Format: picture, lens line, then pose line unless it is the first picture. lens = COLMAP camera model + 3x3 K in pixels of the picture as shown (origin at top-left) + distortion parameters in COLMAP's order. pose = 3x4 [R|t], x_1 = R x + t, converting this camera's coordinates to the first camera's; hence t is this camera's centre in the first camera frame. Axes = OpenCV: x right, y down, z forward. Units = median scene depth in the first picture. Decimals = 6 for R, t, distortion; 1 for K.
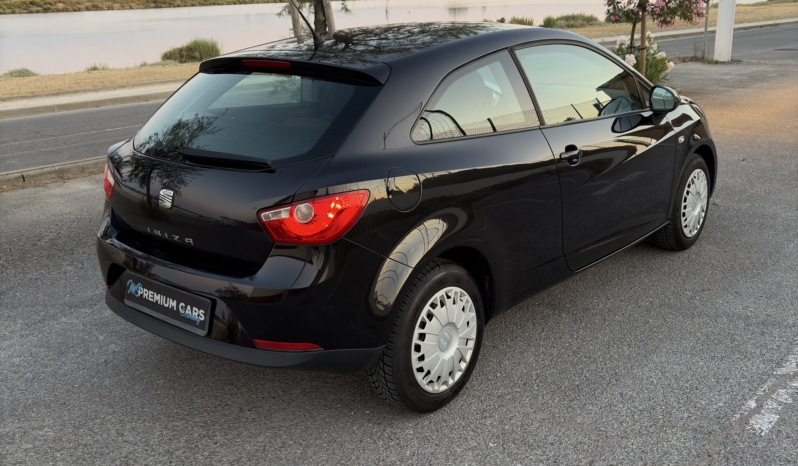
lens RADIAL K [[802.1, 0, 398.5], [0, 802.1, 239.6], [0, 0, 1]] dist [0.032003, 0.000000]
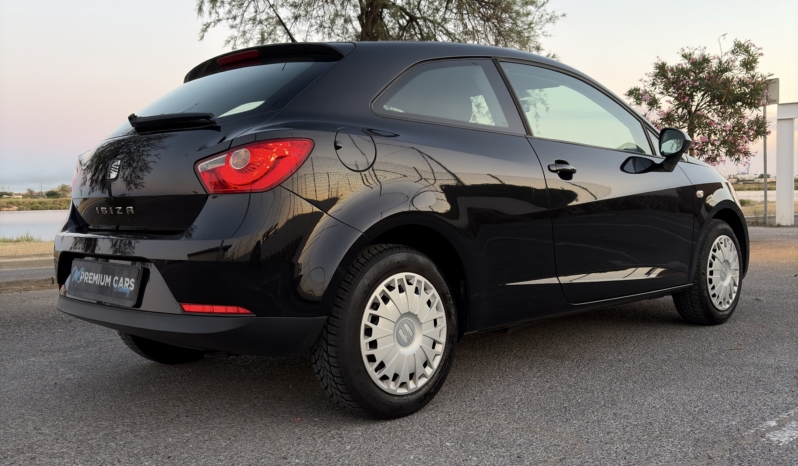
lens RADIAL K [[802.1, 0, 400.1], [0, 802.1, 236.7], [0, 0, 1]] dist [0.032003, 0.000000]
pose [[0.996154, 0.014768, -0.086371, 0.125894], [-0.035048, 0.970568, -0.238265, 0.229749], [0.080311, 0.240376, 0.967352, 0.117880]]
